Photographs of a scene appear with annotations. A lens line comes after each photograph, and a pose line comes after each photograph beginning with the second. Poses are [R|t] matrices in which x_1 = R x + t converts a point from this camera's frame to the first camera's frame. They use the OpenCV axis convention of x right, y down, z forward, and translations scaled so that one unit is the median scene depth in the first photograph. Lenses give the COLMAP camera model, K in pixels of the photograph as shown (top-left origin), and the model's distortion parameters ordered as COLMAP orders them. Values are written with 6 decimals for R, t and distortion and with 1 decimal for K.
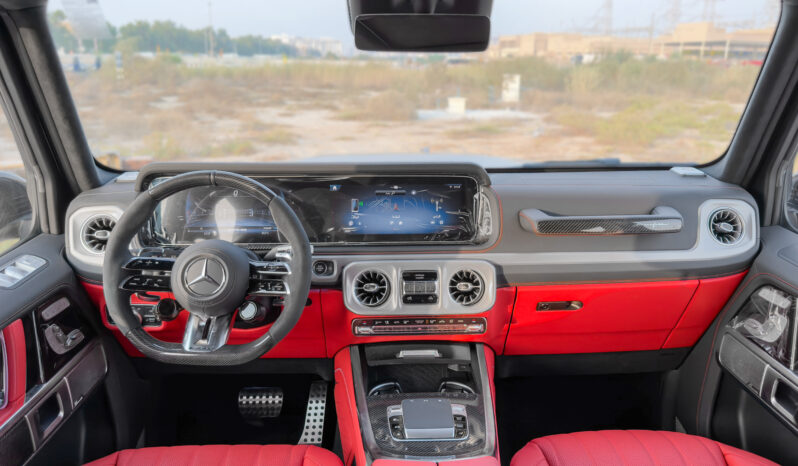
lens RADIAL K [[576.5, 0, 399.0], [0, 576.5, 233.0], [0, 0, 1]] dist [0.099872, -0.160849]
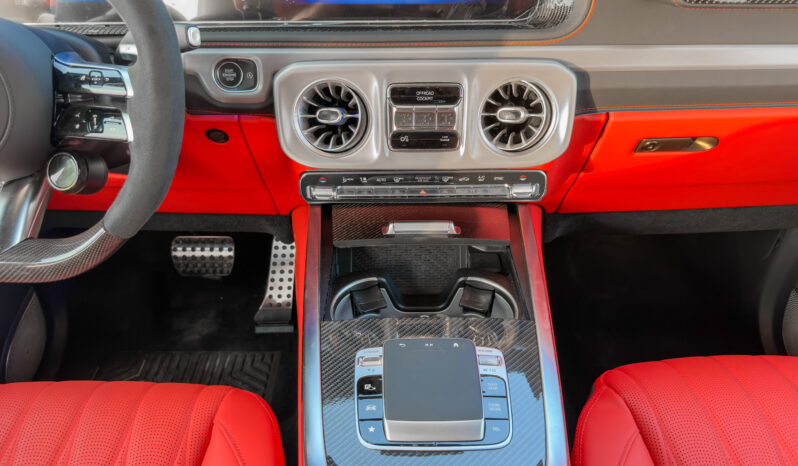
lens RADIAL K [[576.5, 0, 399.0], [0, 576.5, 233.0], [0, 0, 1]] dist [0.099872, -0.160849]
pose [[0.999753, 0.013356, -0.017757, 0.023304], [-0.006119, 0.933778, 0.357802, 0.006275], [0.021360, -0.357605, 0.933629, 0.475361]]
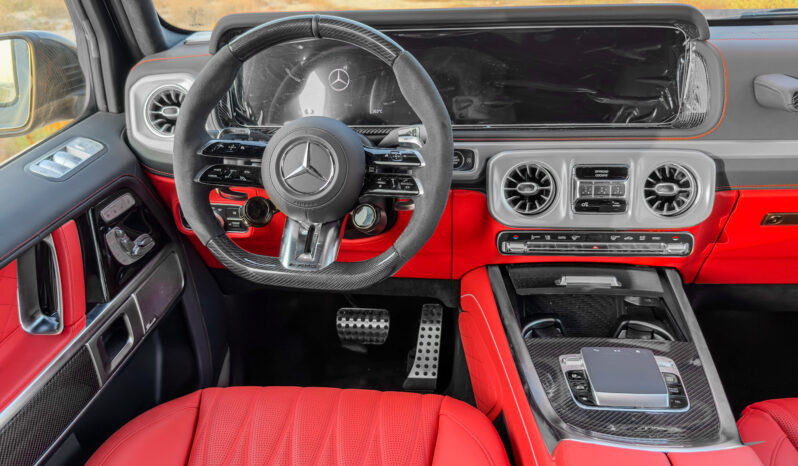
lens RADIAL K [[636.8, 0, 397.7], [0, 636.8, 219.9], [0, 0, 1]] dist [0.056363, -0.147464]
pose [[0.990726, 0.024013, -0.133733, -0.100347], [-0.005377, 0.990417, 0.138003, 0.025757], [0.135766, -0.136004, 0.981362, 0.204240]]
